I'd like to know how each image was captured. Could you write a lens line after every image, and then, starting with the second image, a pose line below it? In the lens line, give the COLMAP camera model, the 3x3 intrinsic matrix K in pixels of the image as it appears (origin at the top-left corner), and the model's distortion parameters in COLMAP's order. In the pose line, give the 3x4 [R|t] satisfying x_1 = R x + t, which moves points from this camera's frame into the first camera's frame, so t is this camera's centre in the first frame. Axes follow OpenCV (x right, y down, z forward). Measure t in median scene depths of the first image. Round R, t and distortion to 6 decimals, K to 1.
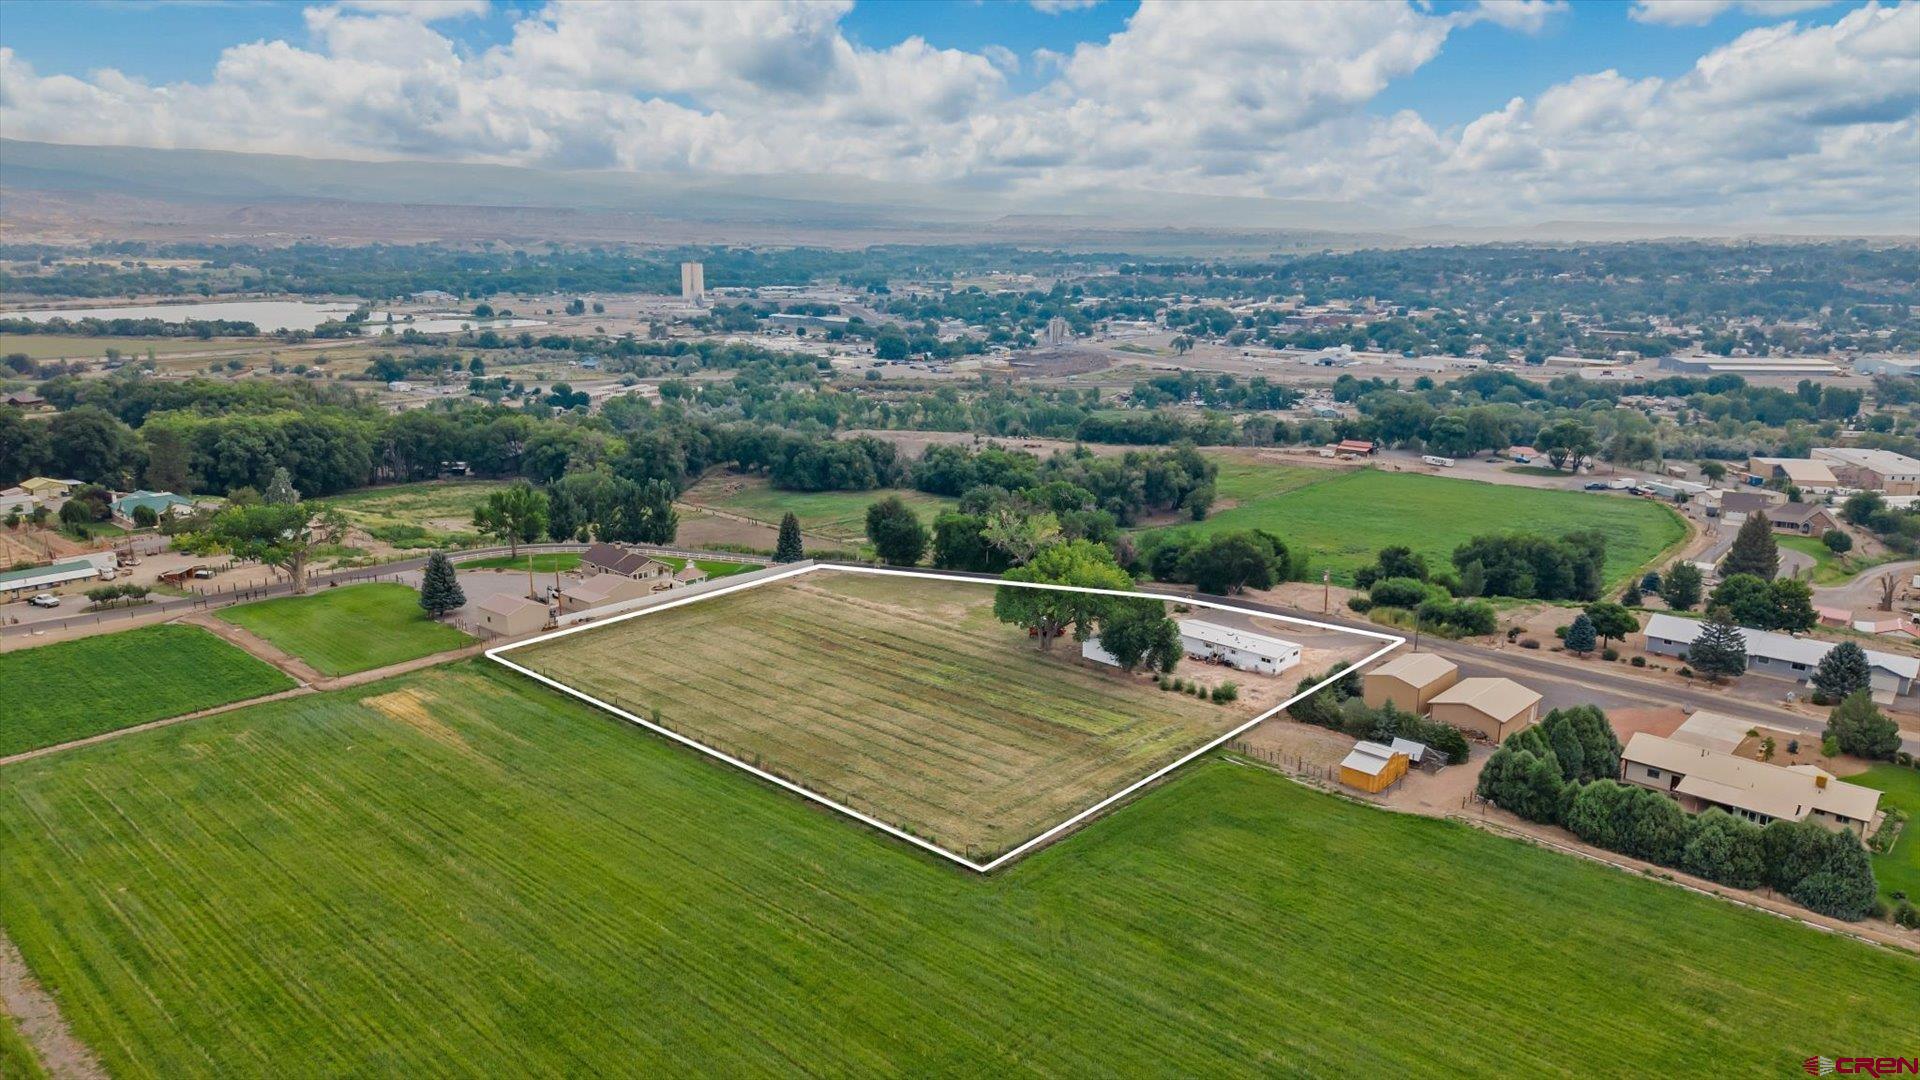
lens RADIAL K [[1298.2, 0, 960.0], [0, 1298.2, 540.0], [0, 0, 1]] dist [0.009497, -0.003423]
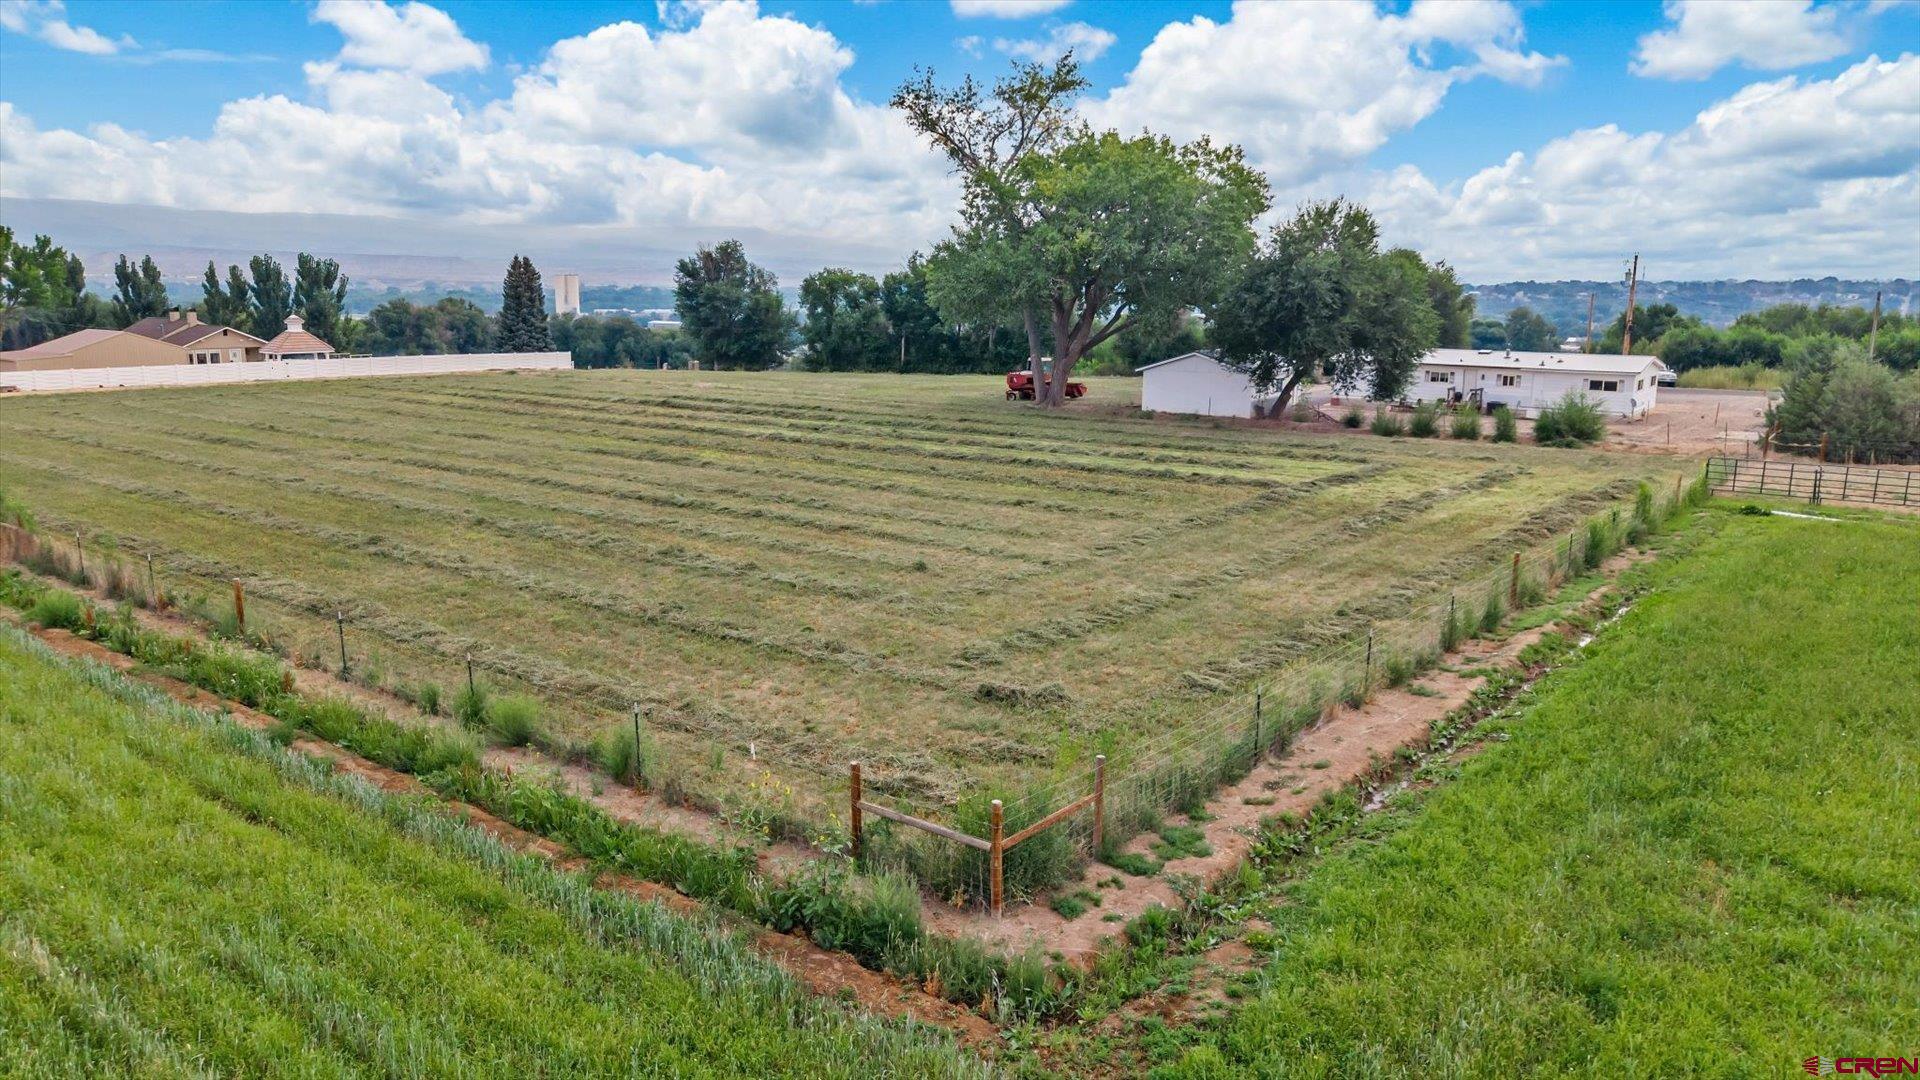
lens RADIAL K [[1298.2, 0, 960.0], [0, 1298.2, 540.0], [0, 0, 1]] dist [0.009497, -0.003423]
pose [[0.997070, -0.011563, 0.075618, 0.003407], [0.014737, 0.999028, -0.041543, 0.117366], [-0.075064, 0.042536, 0.996271, 0.470135]]
